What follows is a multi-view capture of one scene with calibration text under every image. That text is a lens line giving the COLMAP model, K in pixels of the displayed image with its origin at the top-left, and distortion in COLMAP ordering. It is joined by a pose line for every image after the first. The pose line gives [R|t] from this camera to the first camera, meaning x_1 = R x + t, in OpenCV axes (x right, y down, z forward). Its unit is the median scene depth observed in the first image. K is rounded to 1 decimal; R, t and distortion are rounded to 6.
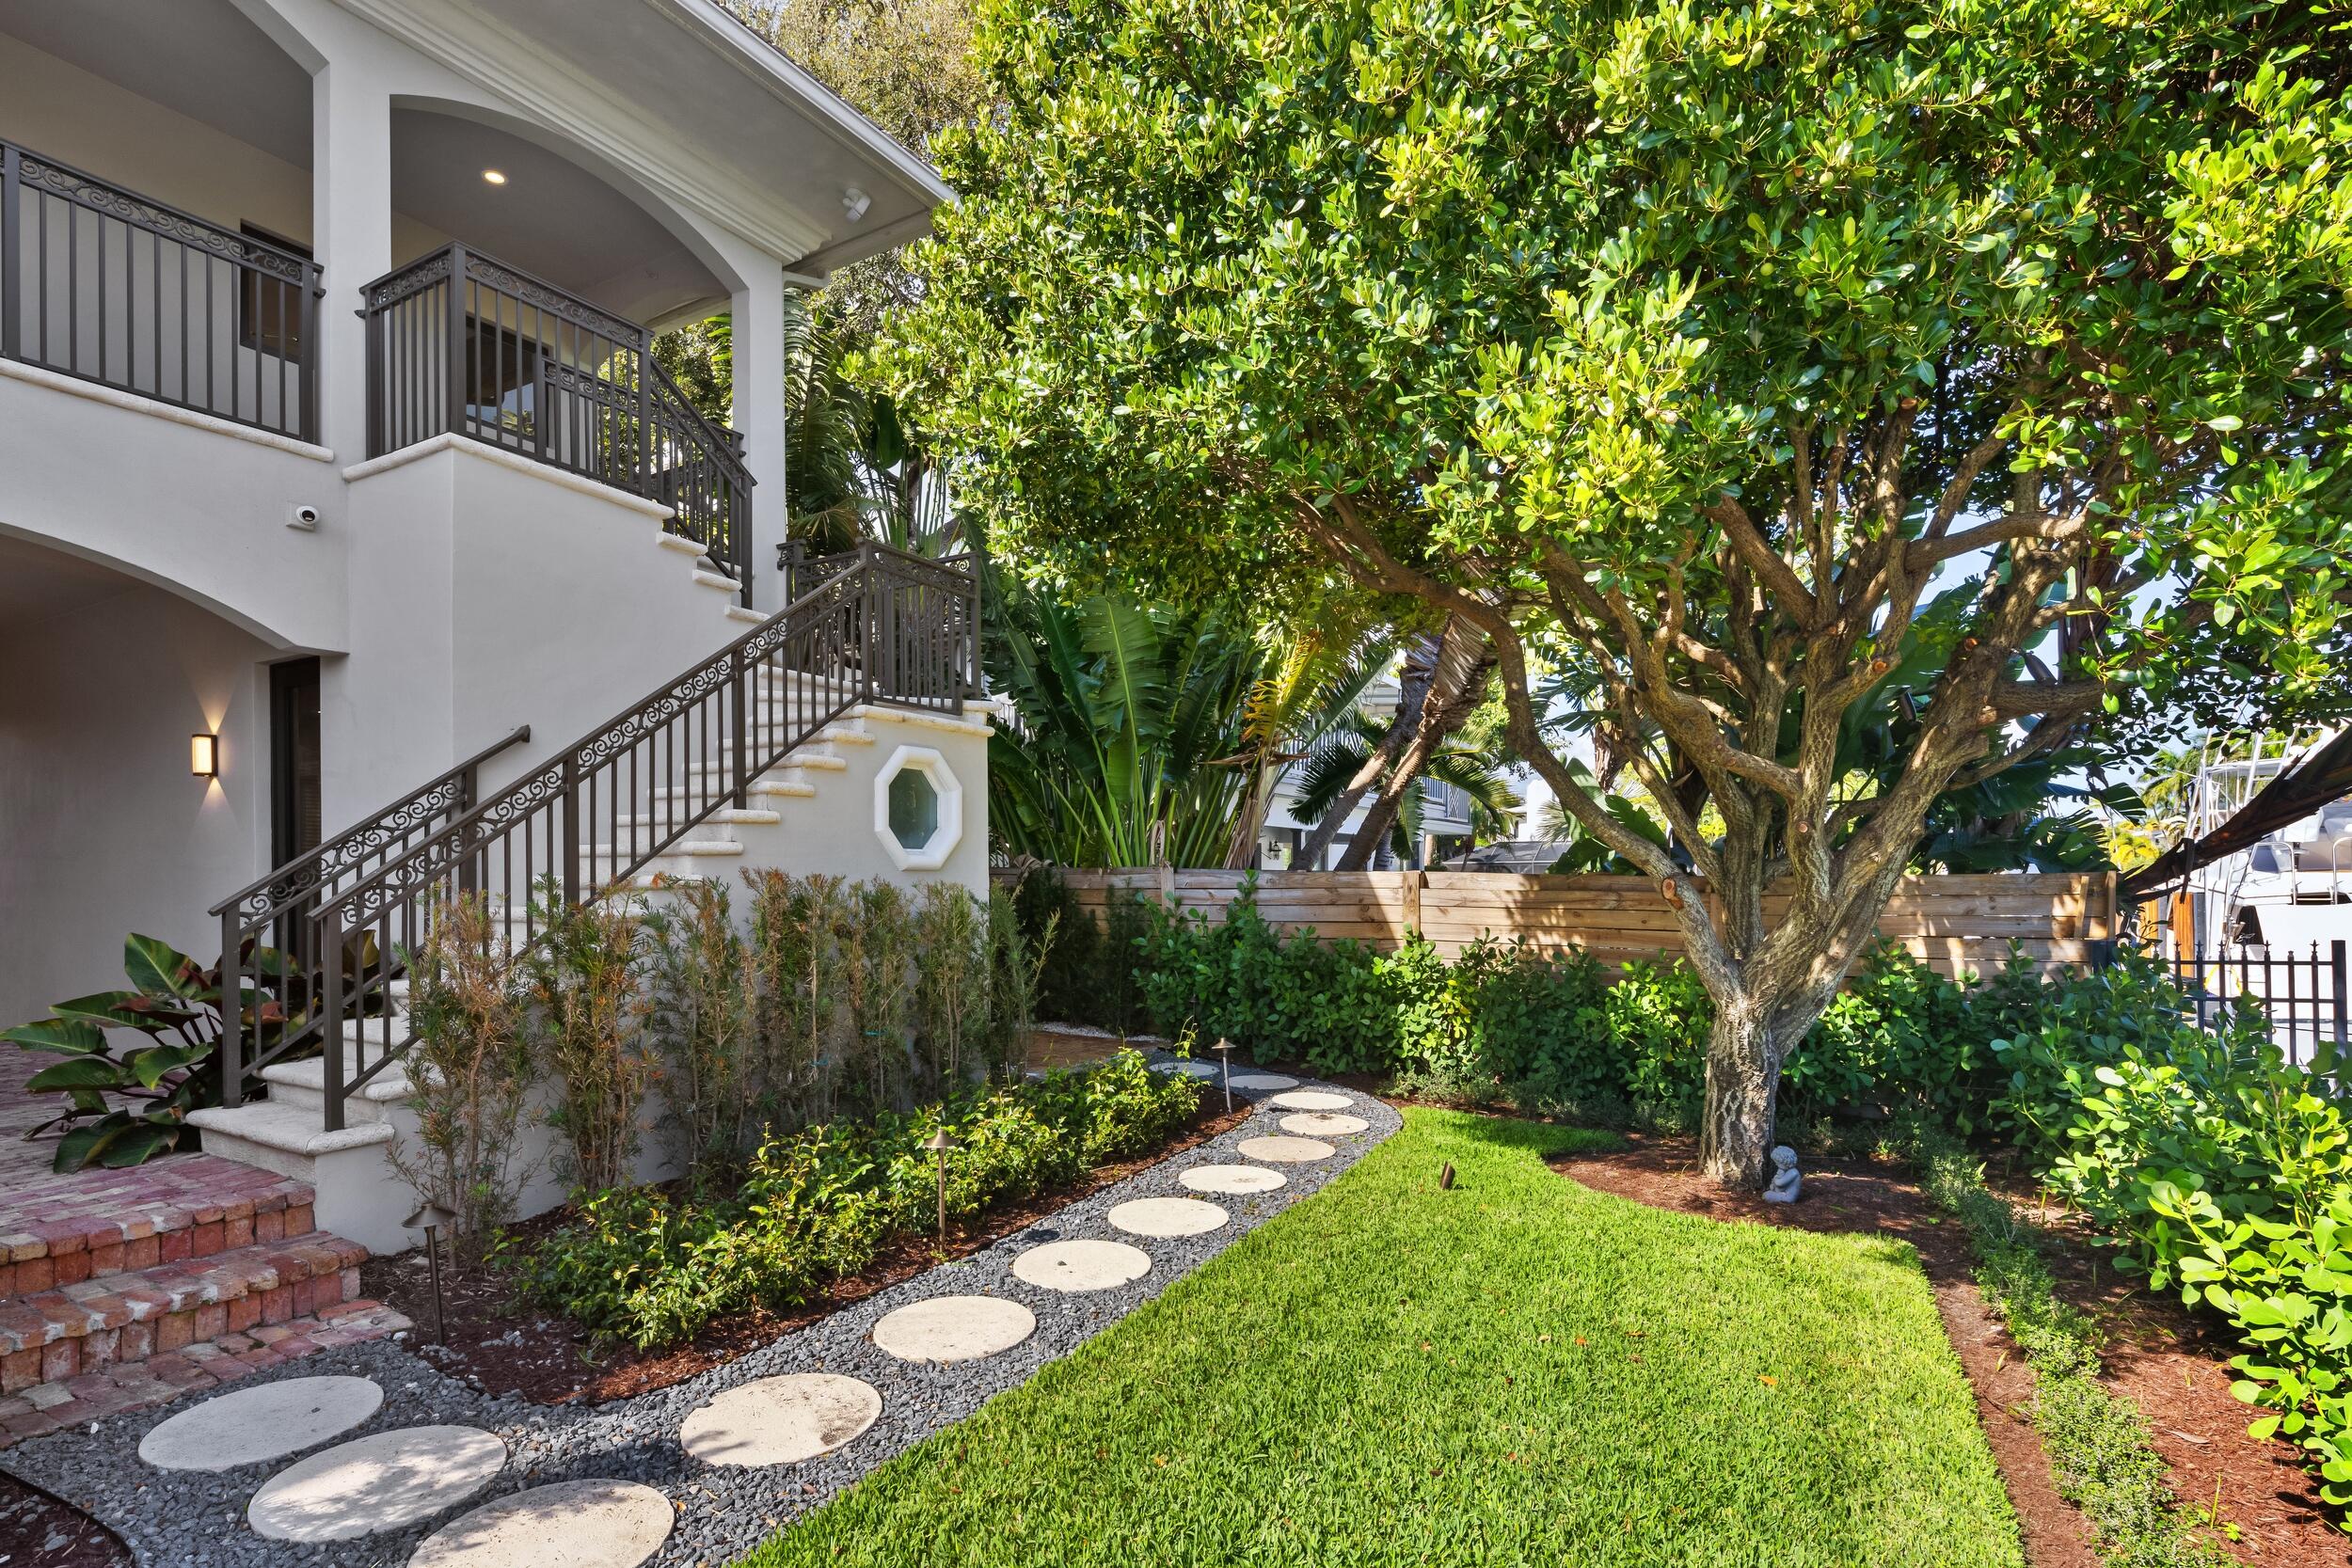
lens RADIAL K [[1138.4, 0, 1165.0], [0, 1138.4, 880.5], [0, 0, 1]] dist [0.000614, -0.000022]
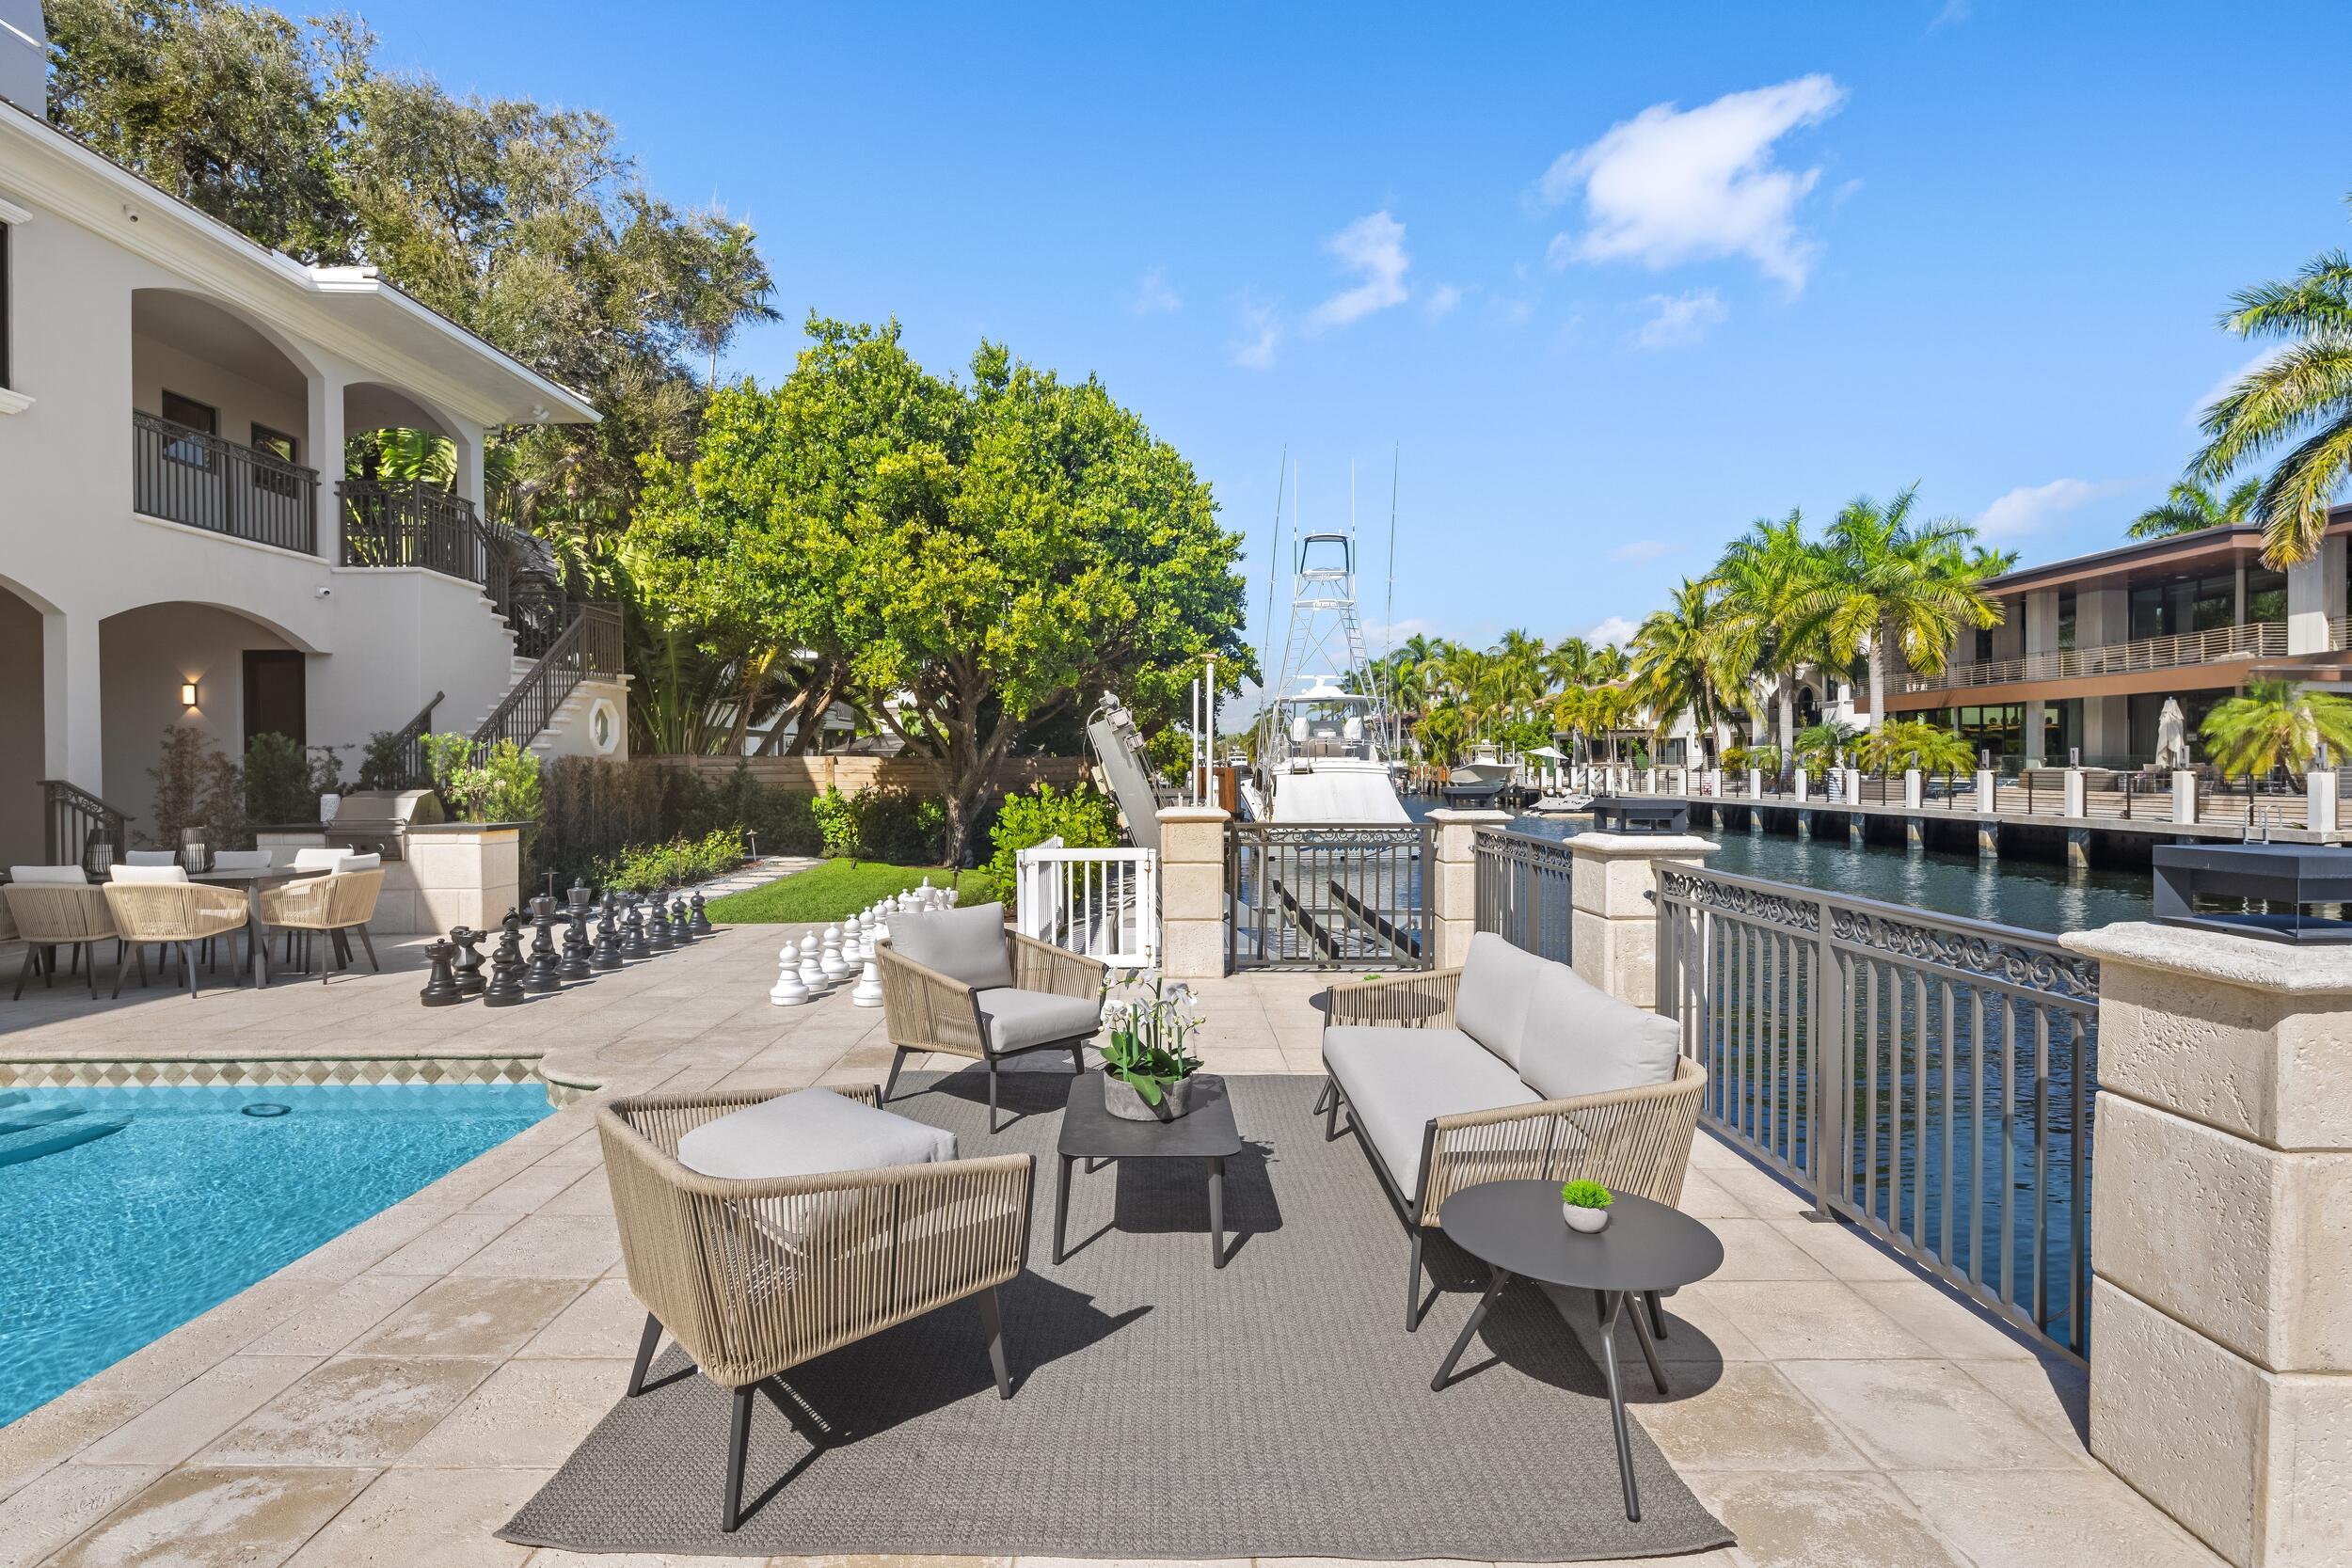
lens RADIAL K [[1145.8, 0, 1163.1], [0, 1145.8, 773.8], [0, 0, 1]] dist [0.004907, -0.004660]
pose [[0.862617, -0.007538, 0.505801, -0.345527], [0.004122, 0.999961, 0.007873, 0.010569], [-0.505840, -0.004707, 0.862614, -1.214306]]
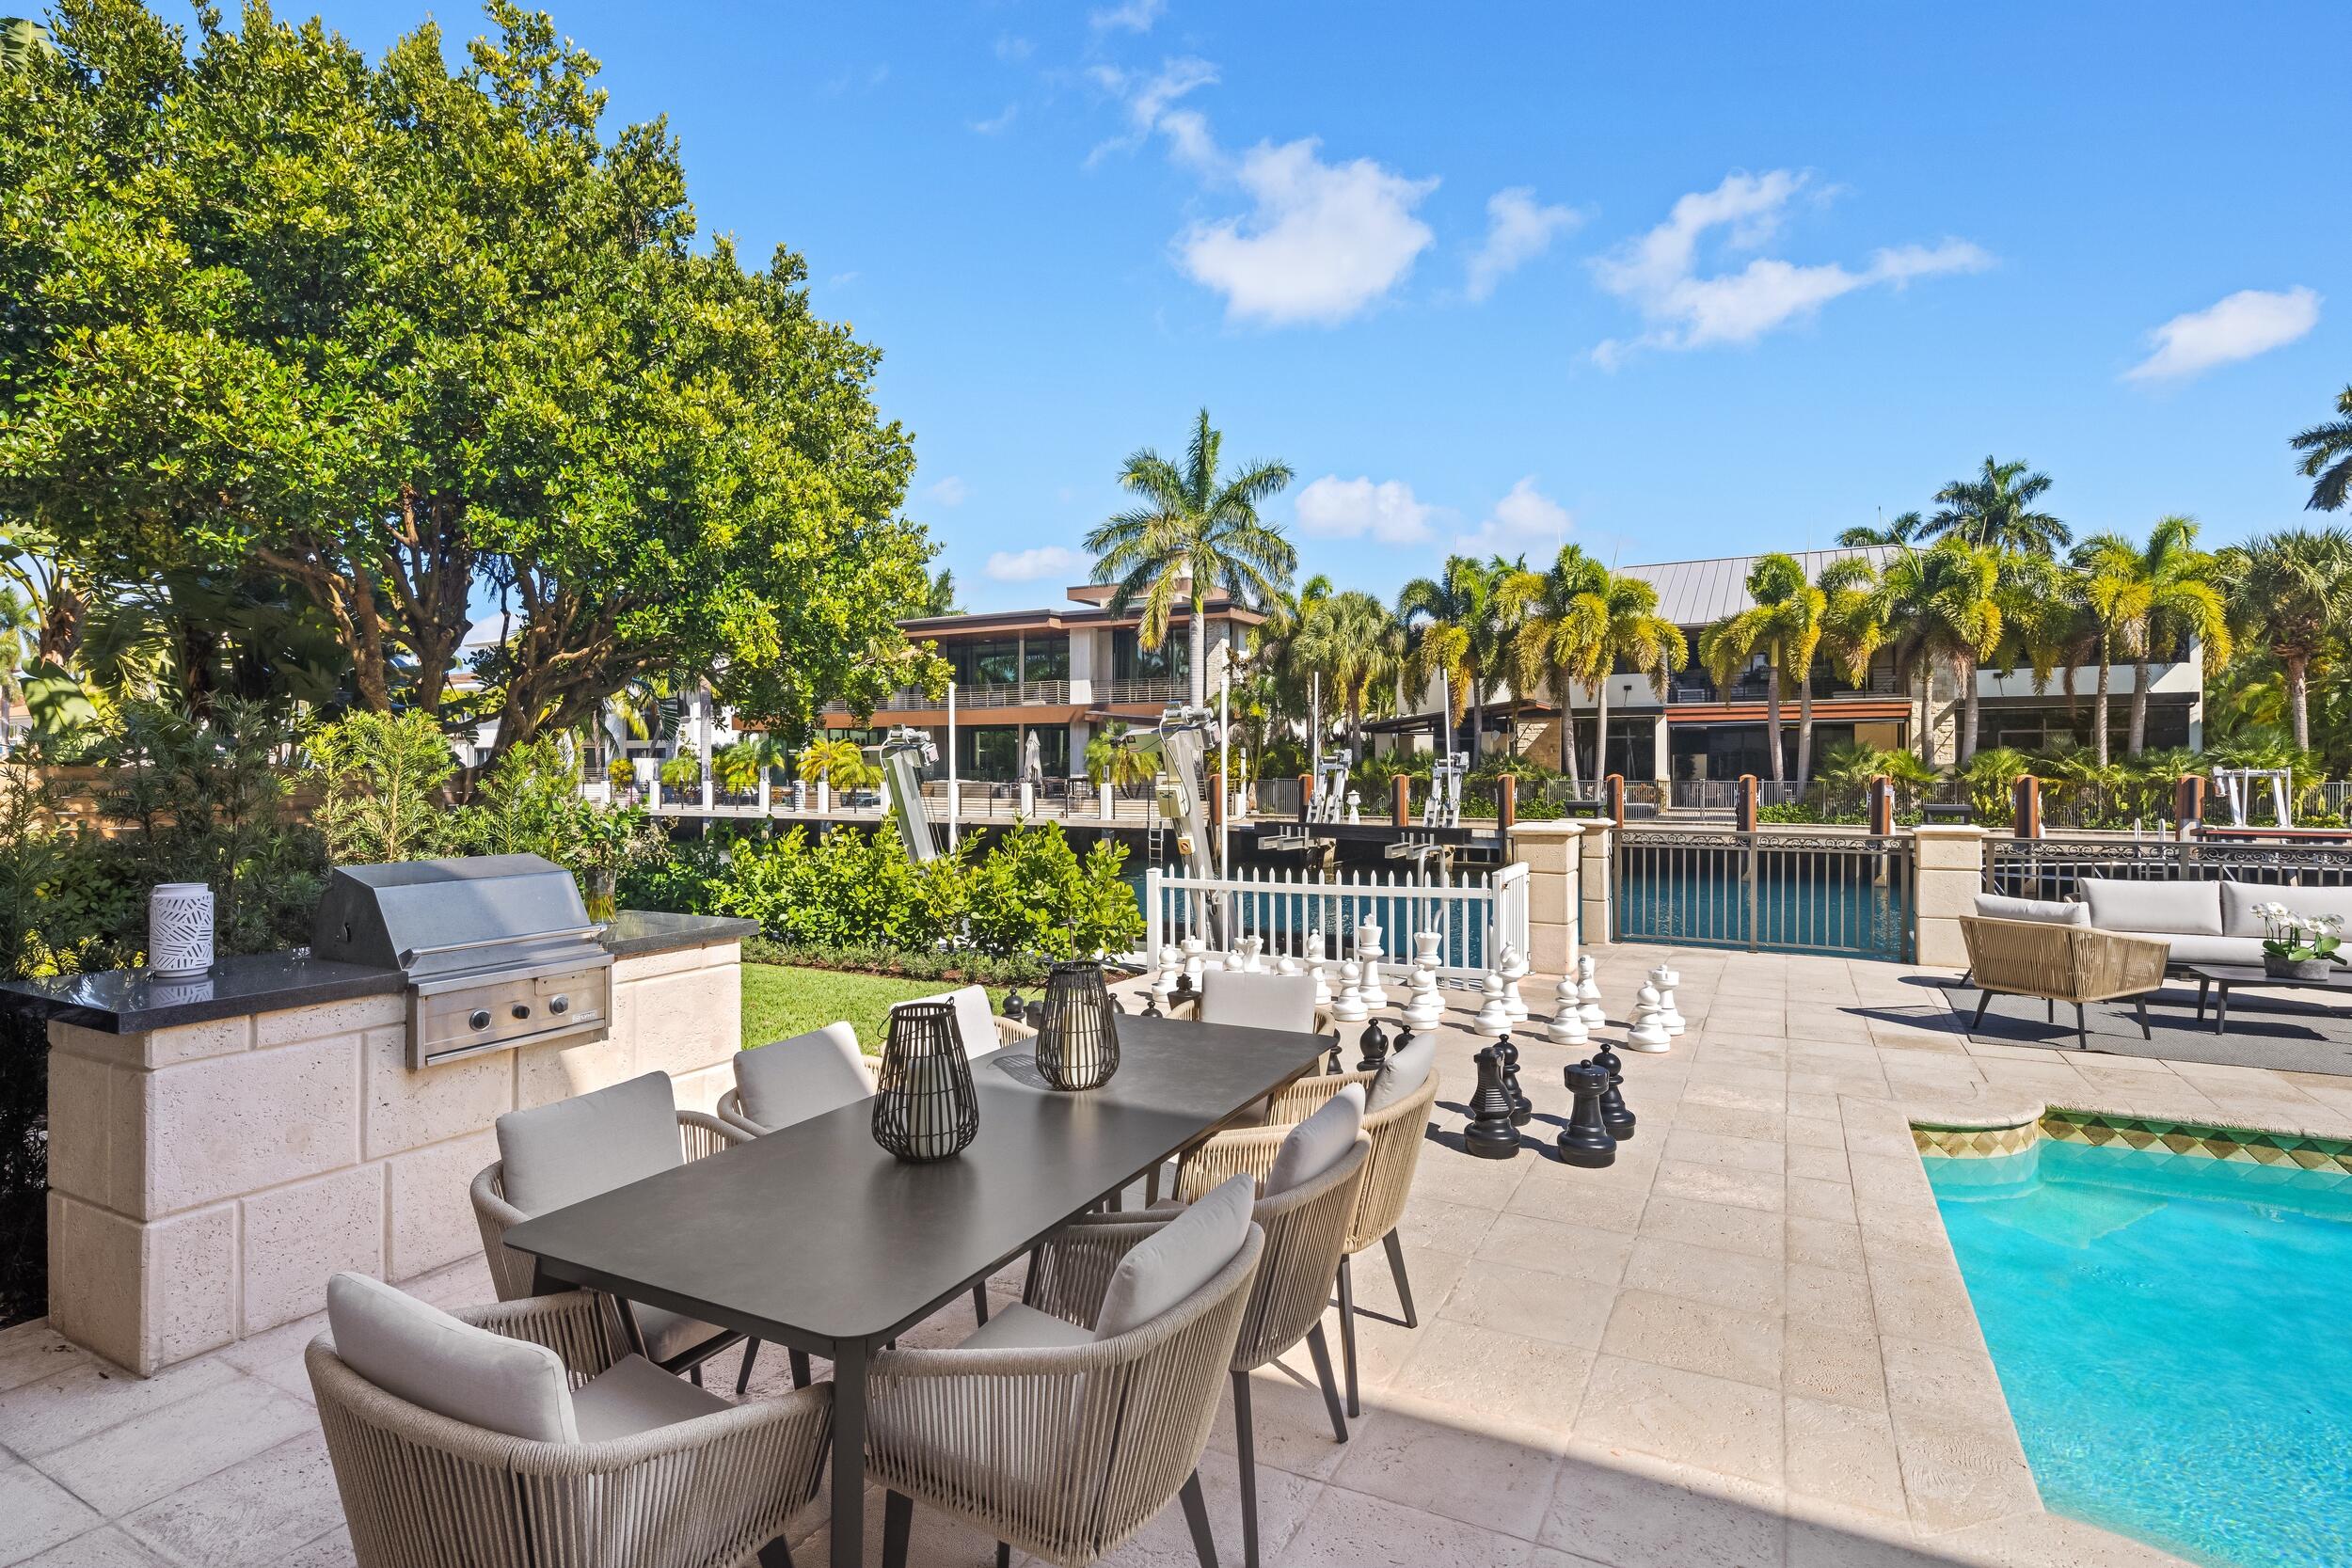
lens RADIAL K [[1162.5, 0, 1160.2], [0, 1162.5, 777.9], [0, 0, 1]] dist [0.000364, -0.002194]
pose [[-0.034500, -0.004090, 0.999396, -0.902220], [0.000286, 0.999992, 0.004102, 0.000218], [-0.999405, 0.000428, -0.034498, -0.024814]]
